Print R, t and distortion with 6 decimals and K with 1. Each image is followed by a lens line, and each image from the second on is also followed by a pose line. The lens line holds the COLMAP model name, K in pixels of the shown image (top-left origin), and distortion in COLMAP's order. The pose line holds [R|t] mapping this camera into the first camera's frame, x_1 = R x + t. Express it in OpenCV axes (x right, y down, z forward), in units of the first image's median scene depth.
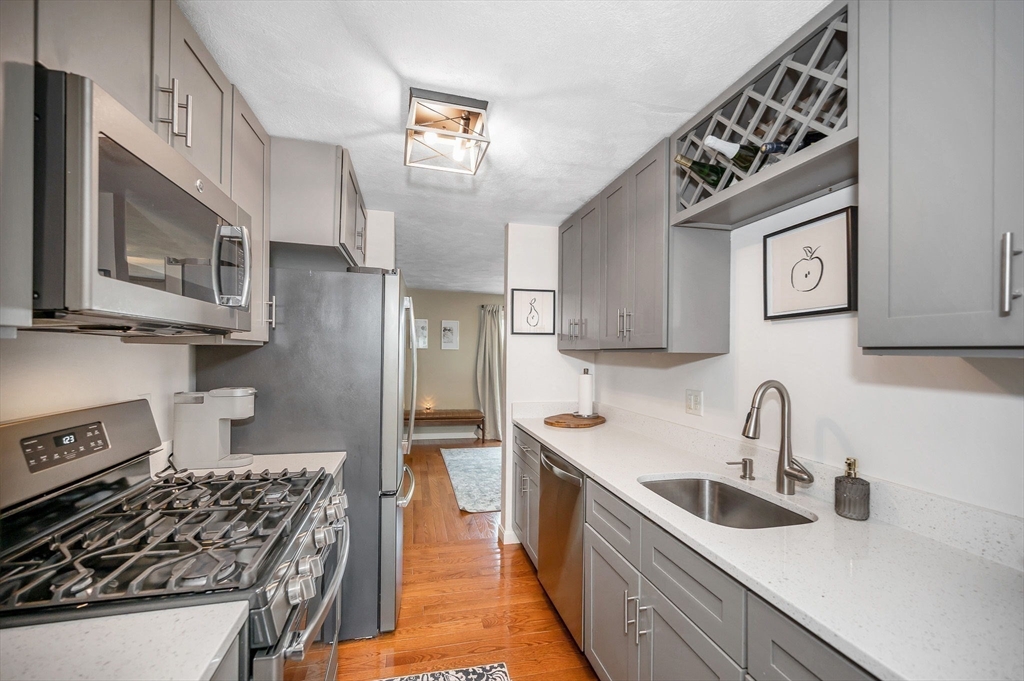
lens RADIAL K [[423.0, 0, 513.0], [0, 423.0, 354.0], [0, 0, 1]] dist [0.000117, -0.000088]
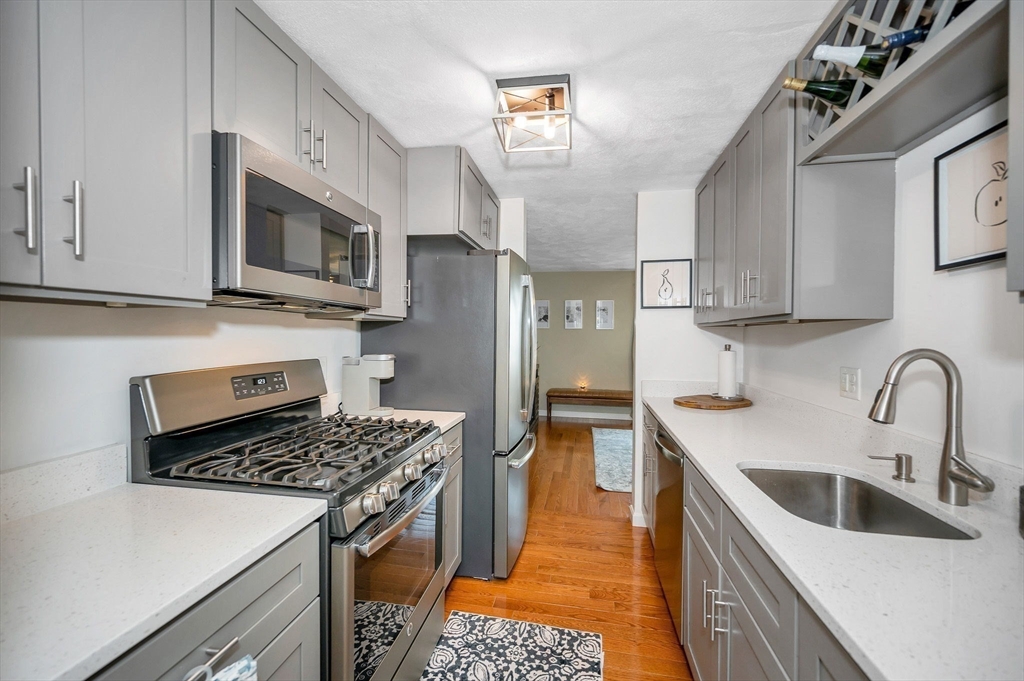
lens RADIAL K [[421.7, 0, 507.9], [0, 421.7, 341.5], [0, 0, 1]] dist [0.000926, 0.000073]
pose [[0.910670, -0.000030, -0.413136, 0.208531], [0.003762, 0.999959, 0.008220, 0.033301], [0.413118, -0.009040, 0.910632, 0.010731]]
